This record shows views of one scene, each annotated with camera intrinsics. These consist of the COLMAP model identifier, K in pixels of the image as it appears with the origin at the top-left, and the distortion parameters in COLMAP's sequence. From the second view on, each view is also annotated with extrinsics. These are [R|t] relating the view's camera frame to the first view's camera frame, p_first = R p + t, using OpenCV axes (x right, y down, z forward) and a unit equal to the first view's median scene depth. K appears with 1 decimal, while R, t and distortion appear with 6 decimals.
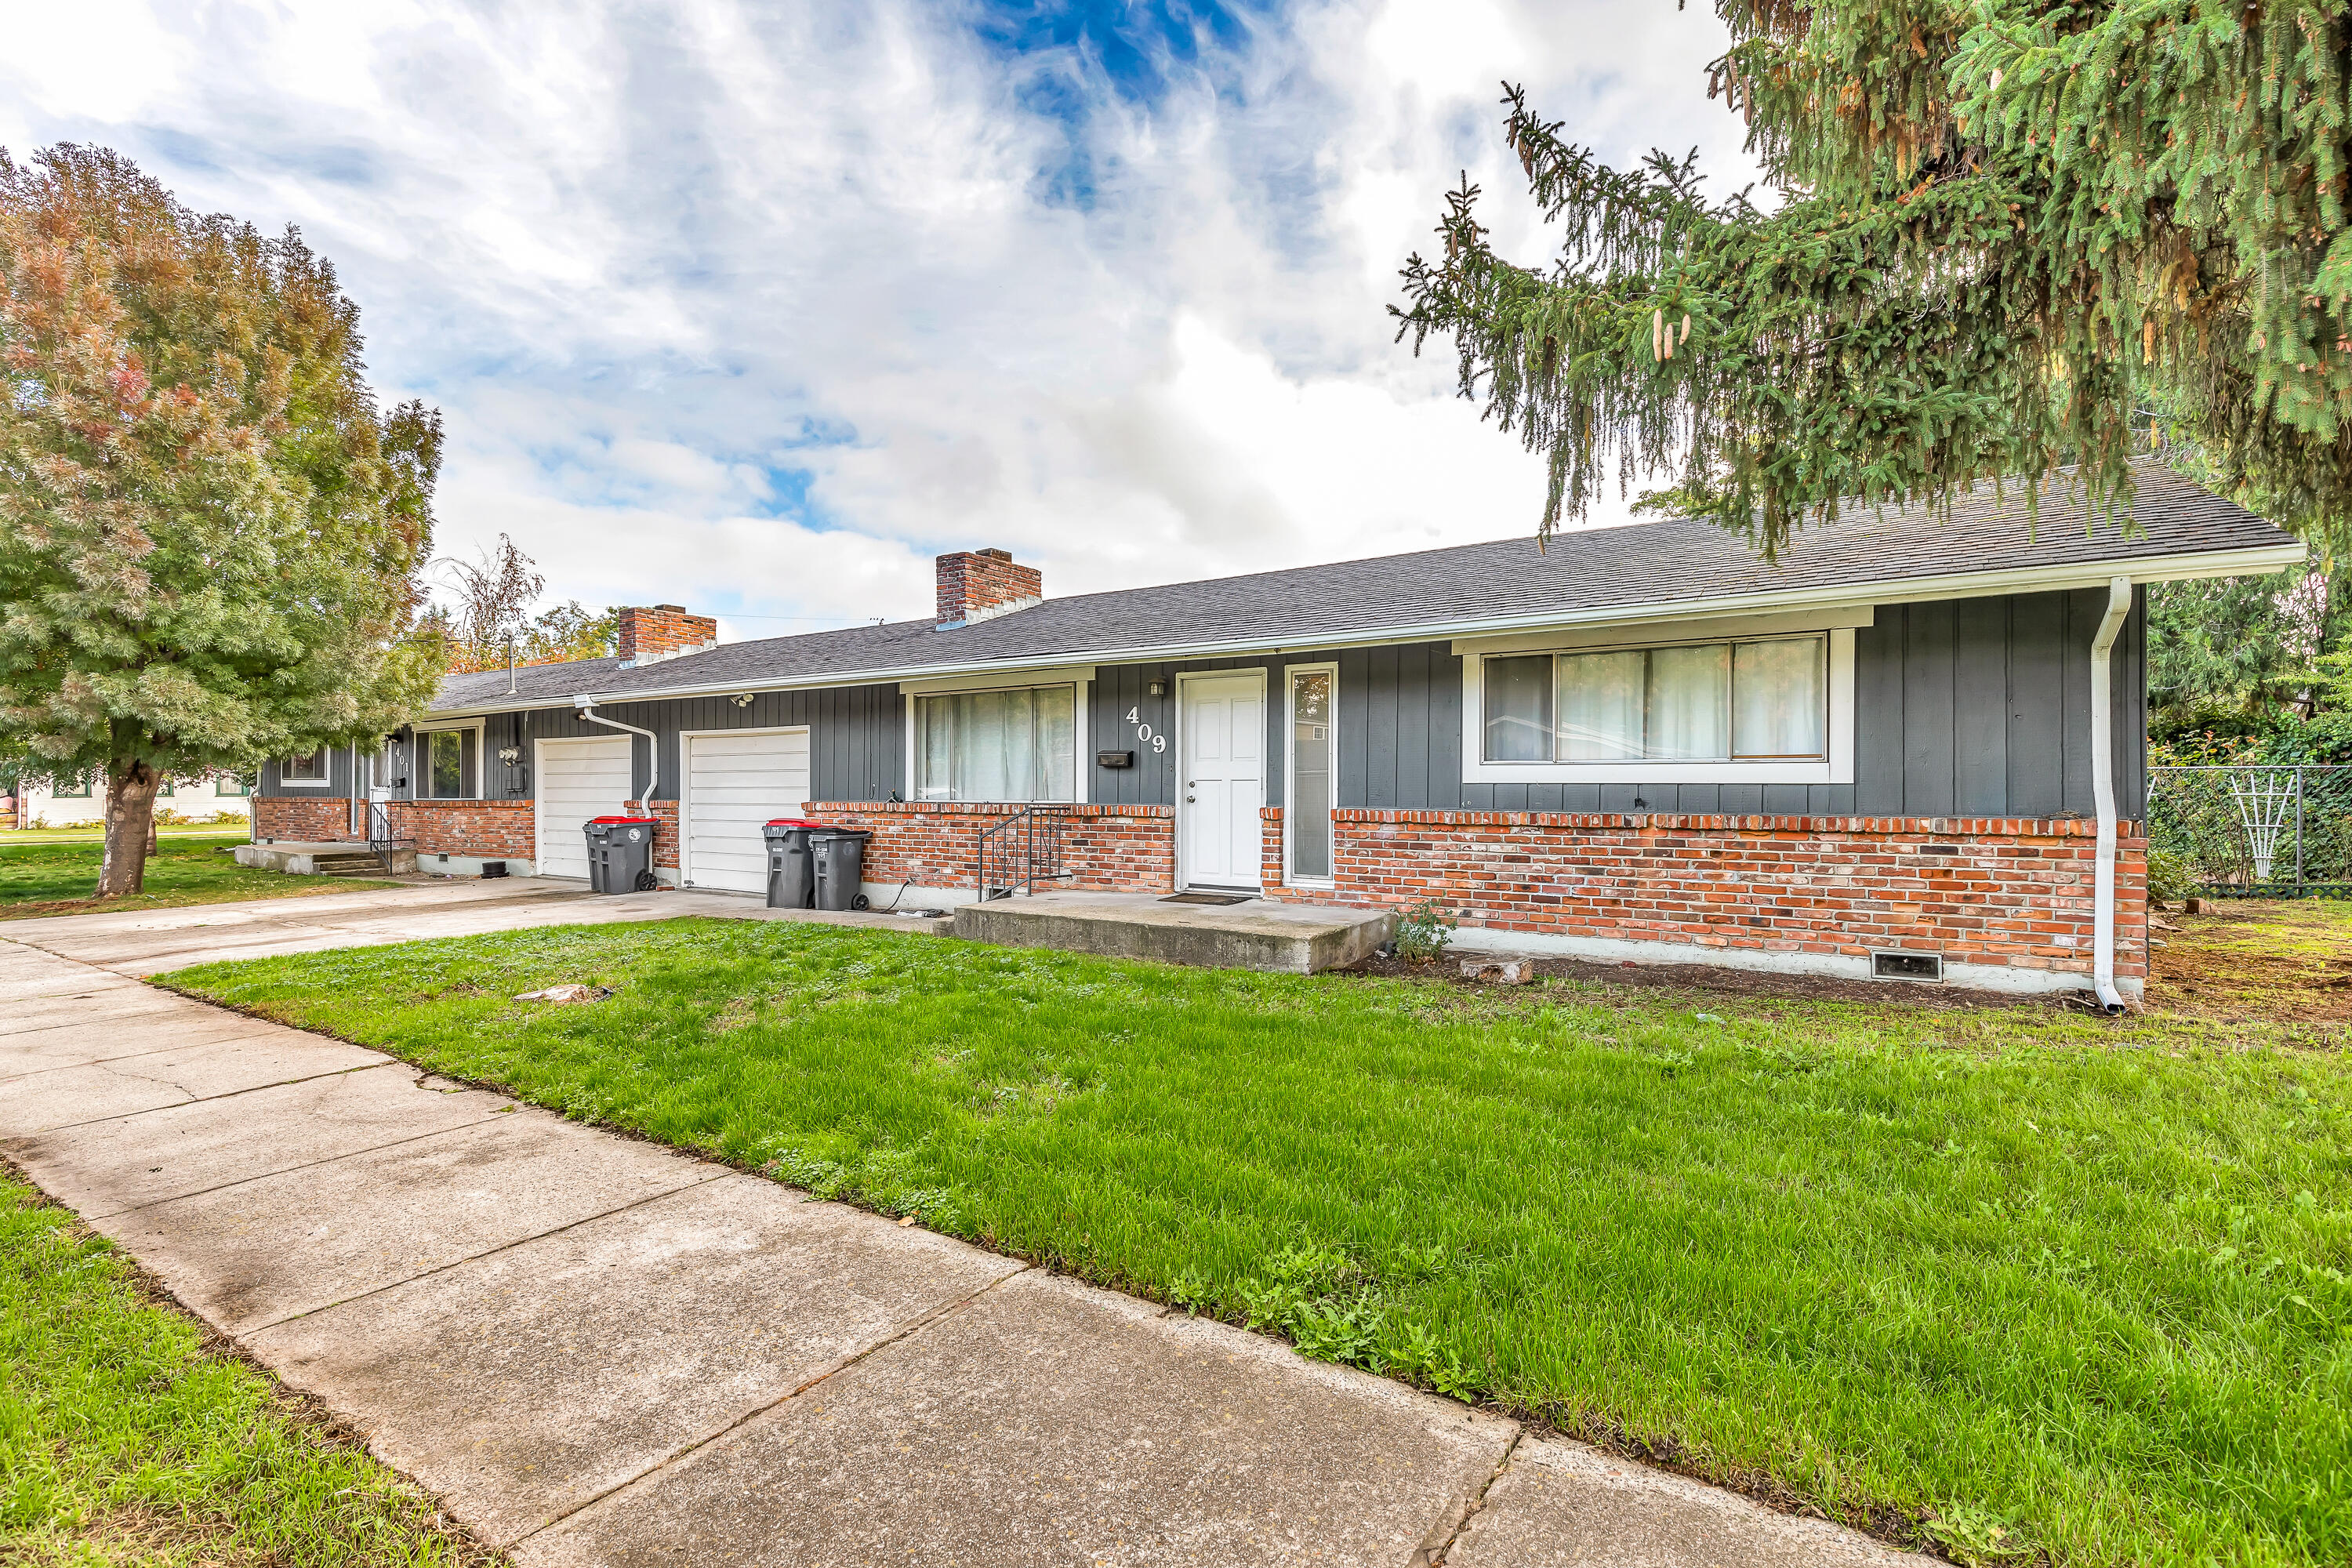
lens RADIAL K [[1077.7, 0, 1175.0], [0, 1077.7, 792.6], [0, 0, 1]] dist [0.008006, 0.000005]
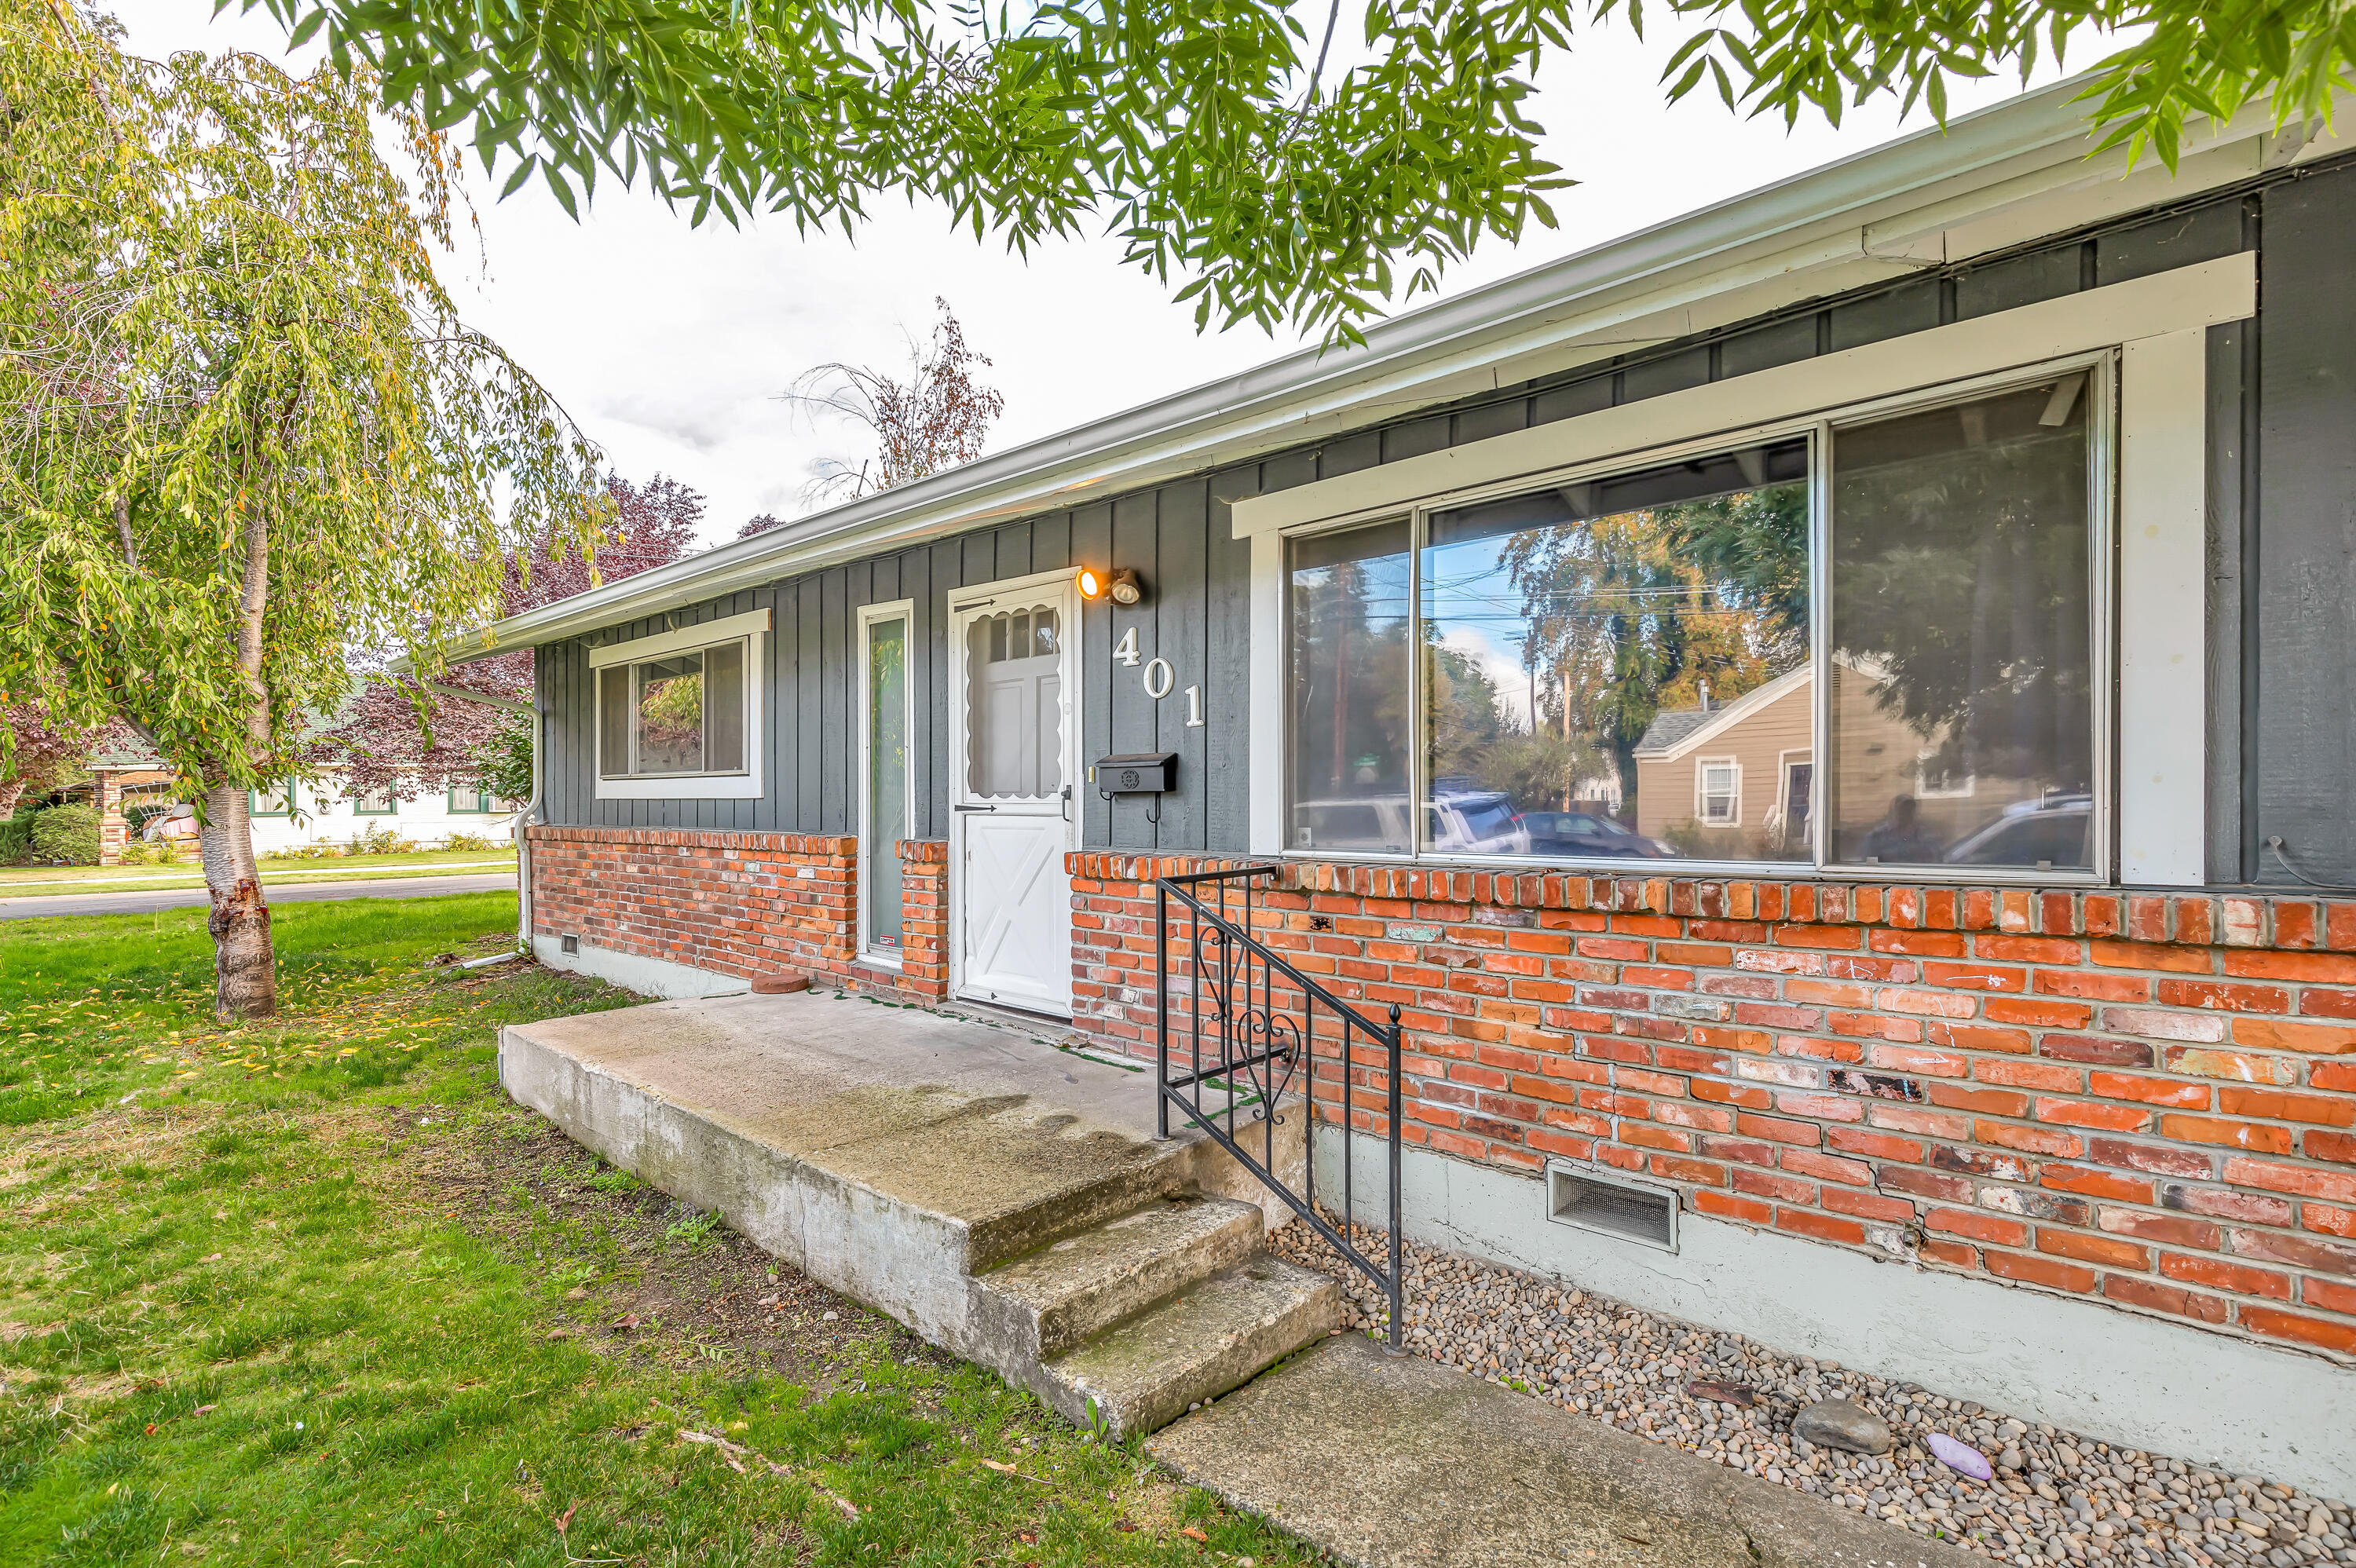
lens RADIAL K [[1079.4, 0, 1149.3], [0, 1079.4, 803.6], [0, 0, 1]] dist [0.008006, 0.000005]
pose [[0.988674, -0.006241, -0.149952, -0.550396], [0.006760, 0.999973, 0.002957, -0.003362], [0.149929, -0.003937, 0.988689, 0.624858]]
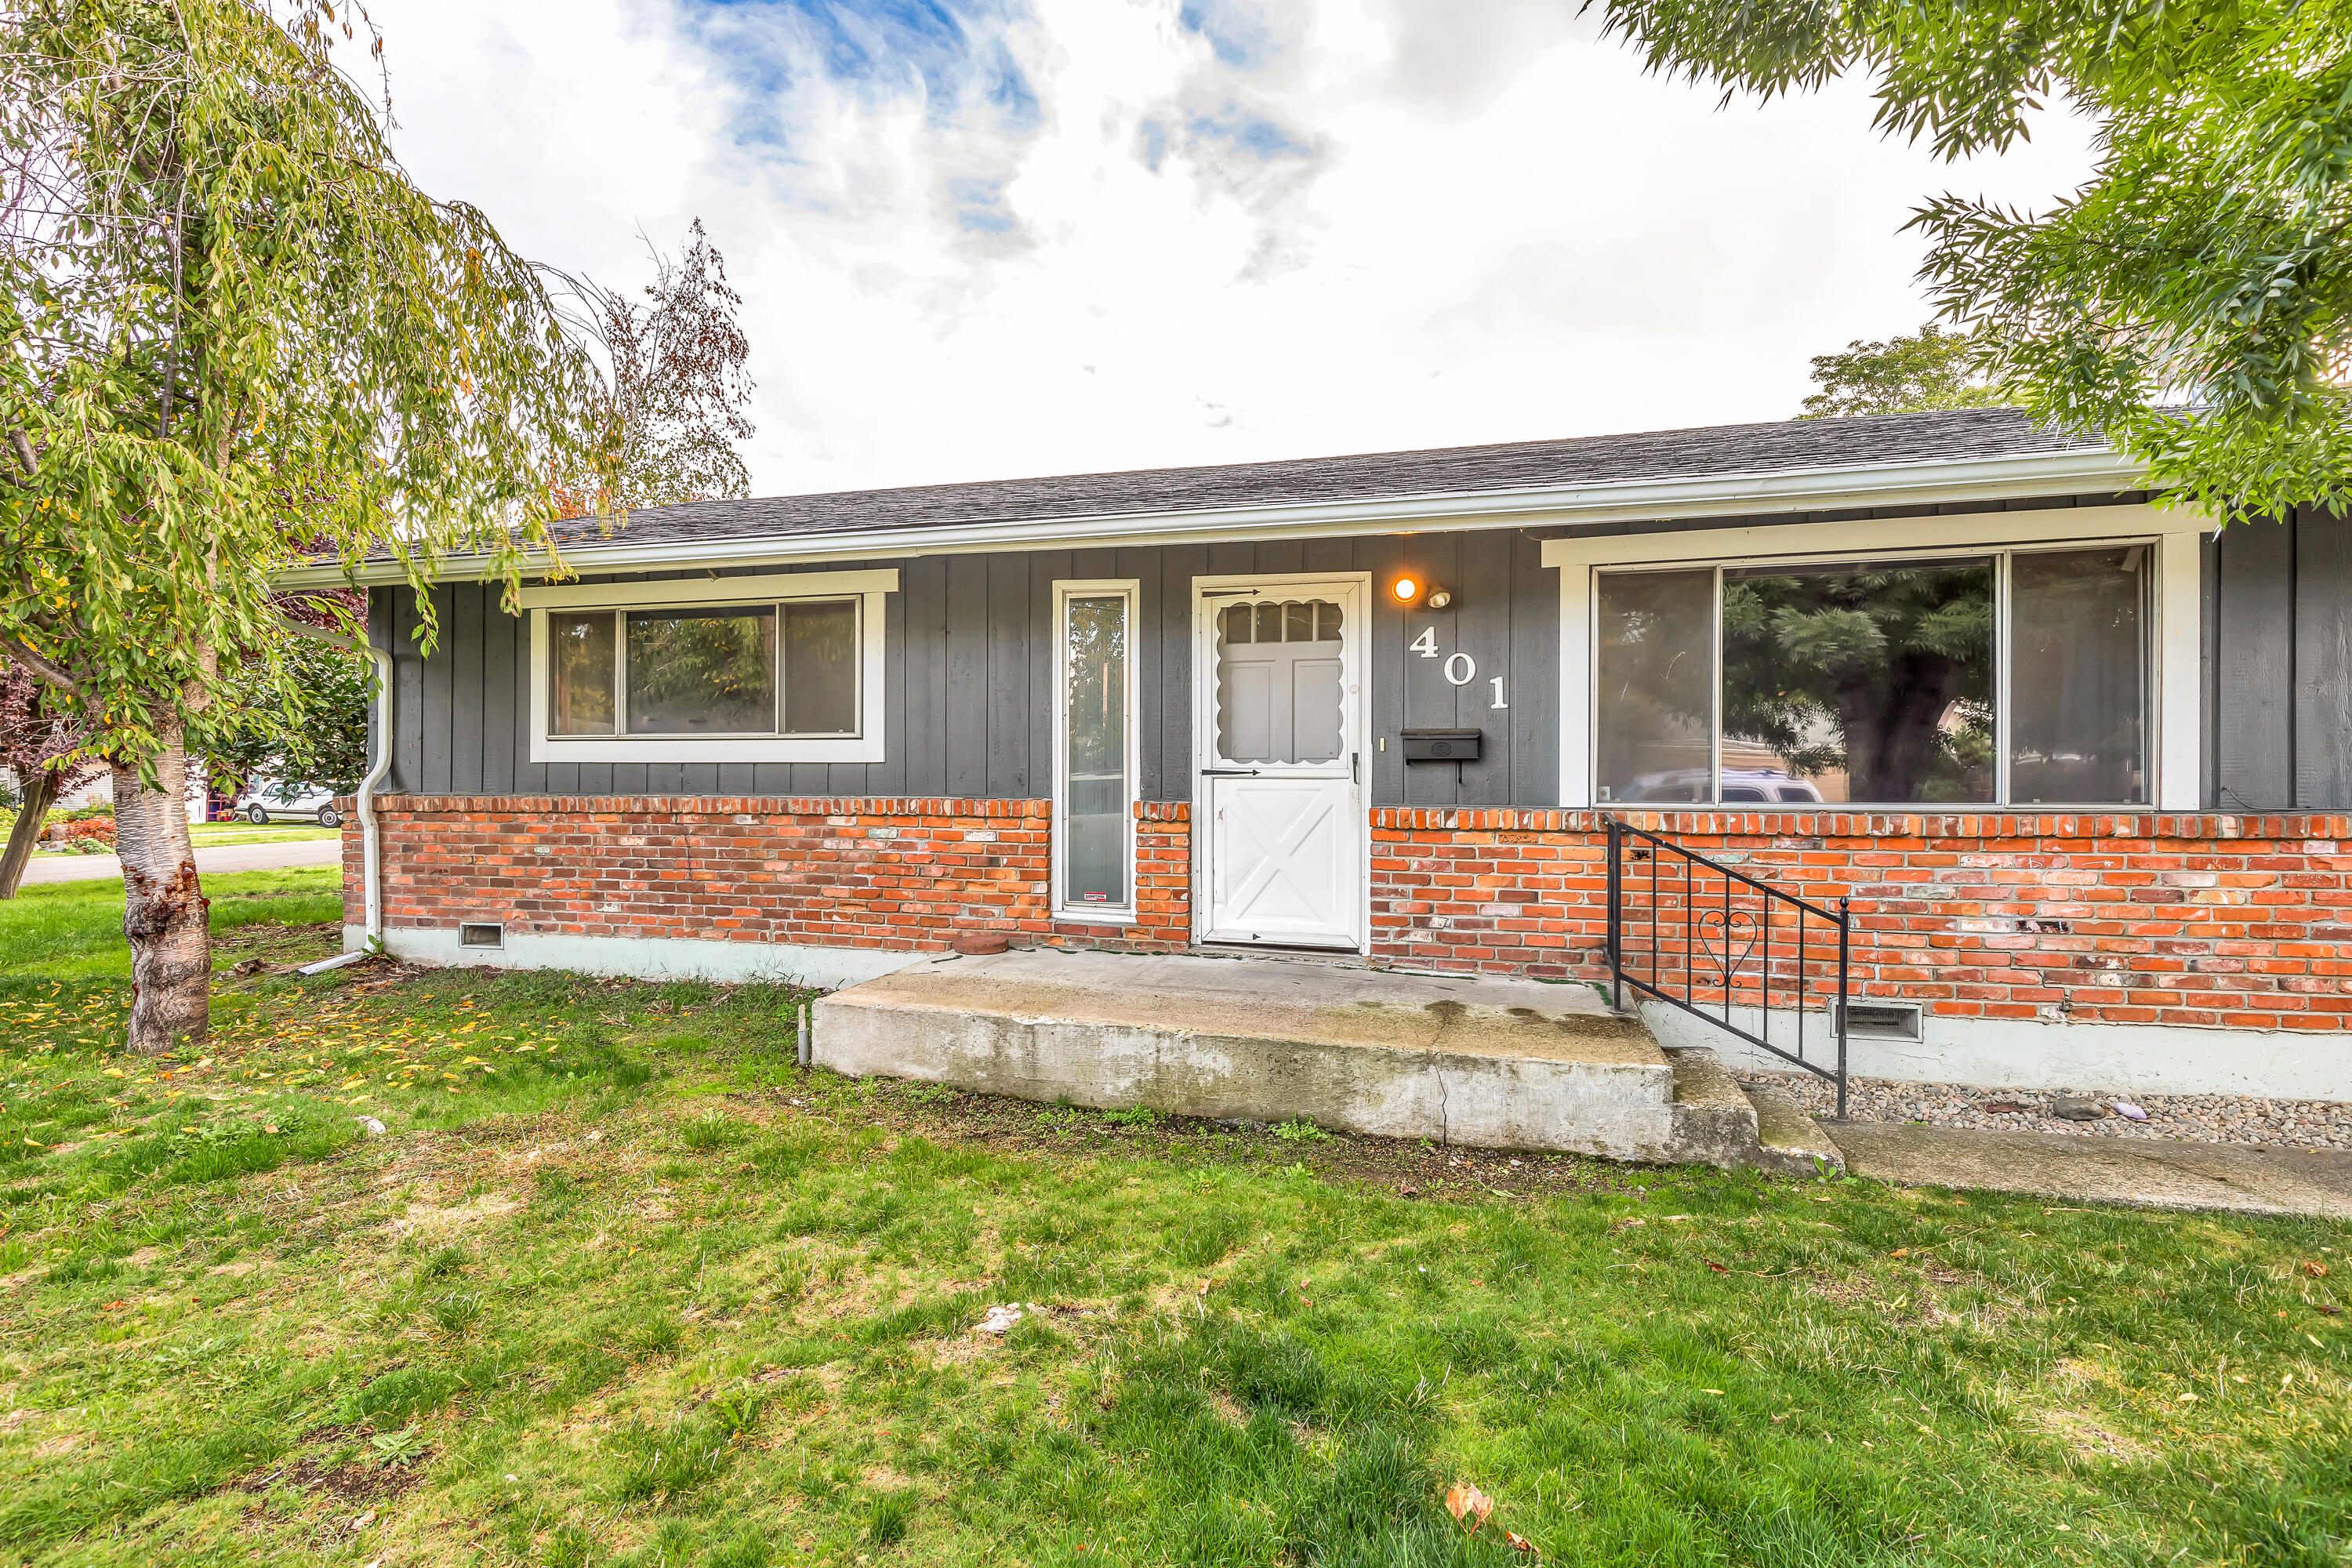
lens RADIAL K [[1077.7, 0, 1164.5], [0, 1077.7, 775.3], [0, 0, 1]] dist [0.008006, 0.000005]
pose [[0.953572, -0.002154, 0.301156, -0.707602], [0.001145, 0.999993, 0.003526, -0.002257], [-0.301162, -0.003017, 0.953568, 0.604951]]
